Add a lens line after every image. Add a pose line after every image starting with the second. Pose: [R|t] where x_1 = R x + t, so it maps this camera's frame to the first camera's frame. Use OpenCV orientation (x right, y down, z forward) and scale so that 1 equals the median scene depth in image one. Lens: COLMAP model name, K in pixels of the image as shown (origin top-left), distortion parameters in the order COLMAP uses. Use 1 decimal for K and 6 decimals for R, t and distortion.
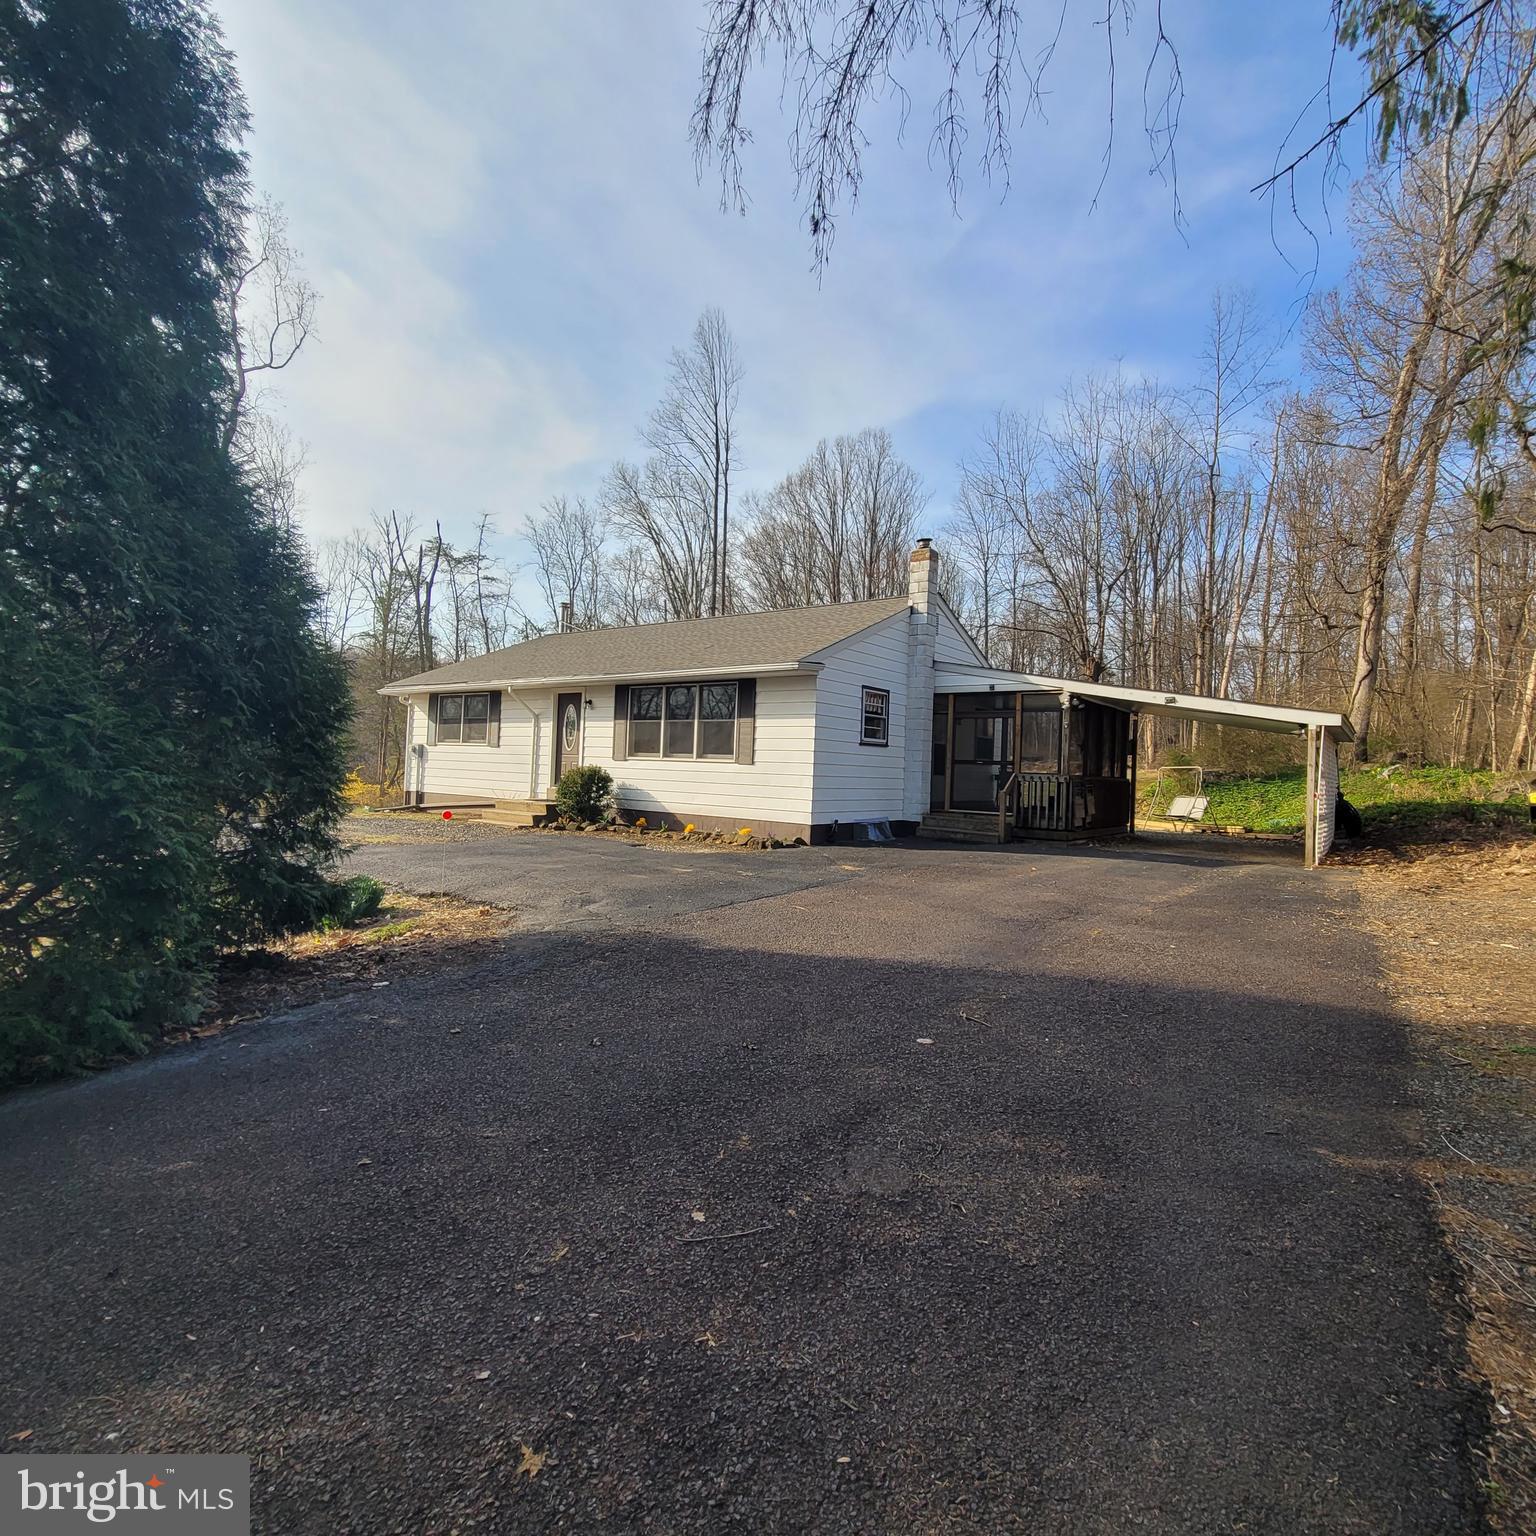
lens RADIAL K [[831.9, 0, 767.0], [0, 831.9, 769.8], [0, 0, 1]] dist [0.005177, -0.002206]
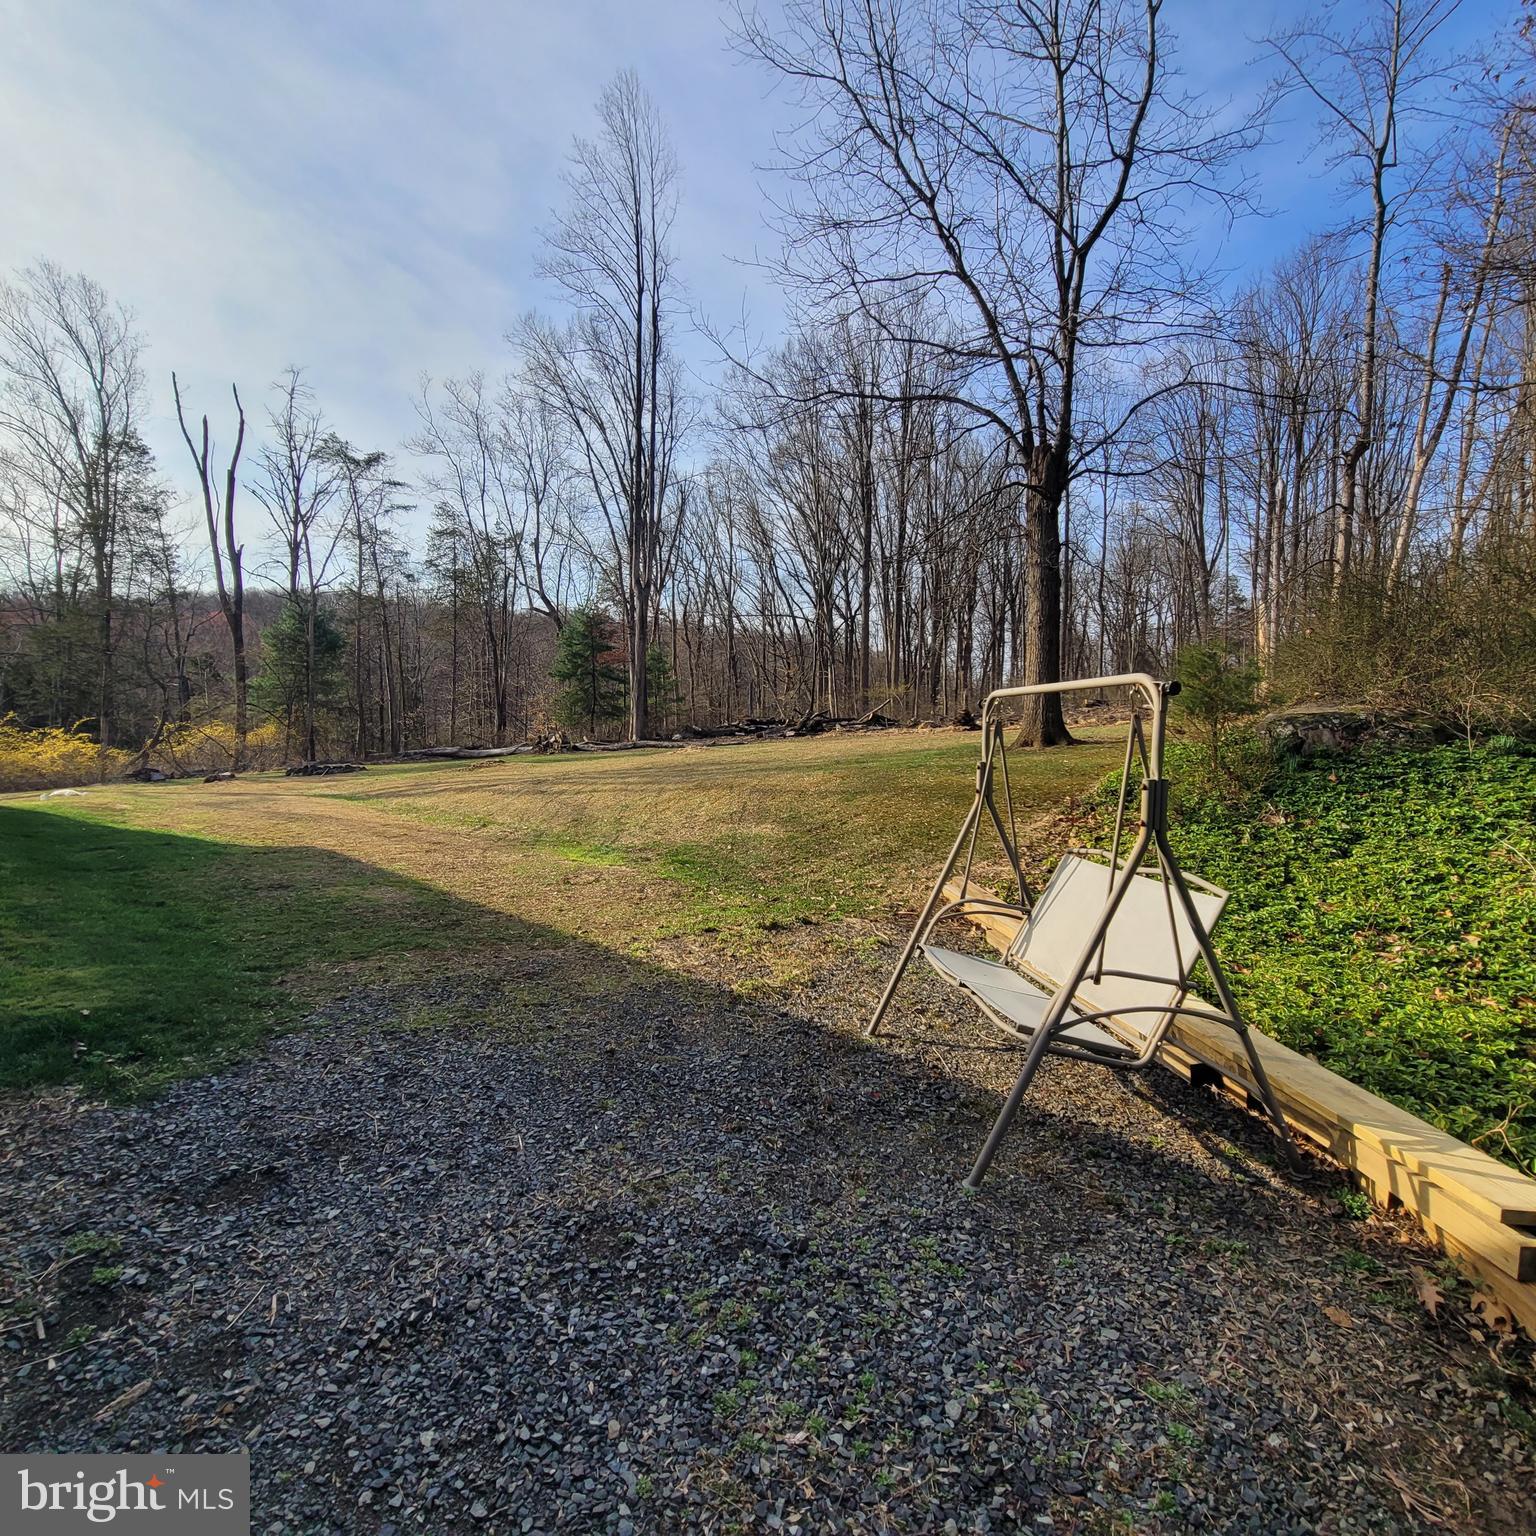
lens RADIAL K [[831.9, 0, 769.4], [0, 831.9, 762.7], [0, 0, 1]] dist [0.005177, -0.002206]
pose [[0.990657, -0.002581, -0.136355, 0.133143], [0.009946, 0.998526, 0.053364, -0.000969], [0.136016, -0.054221, 0.989222, 0.242166]]
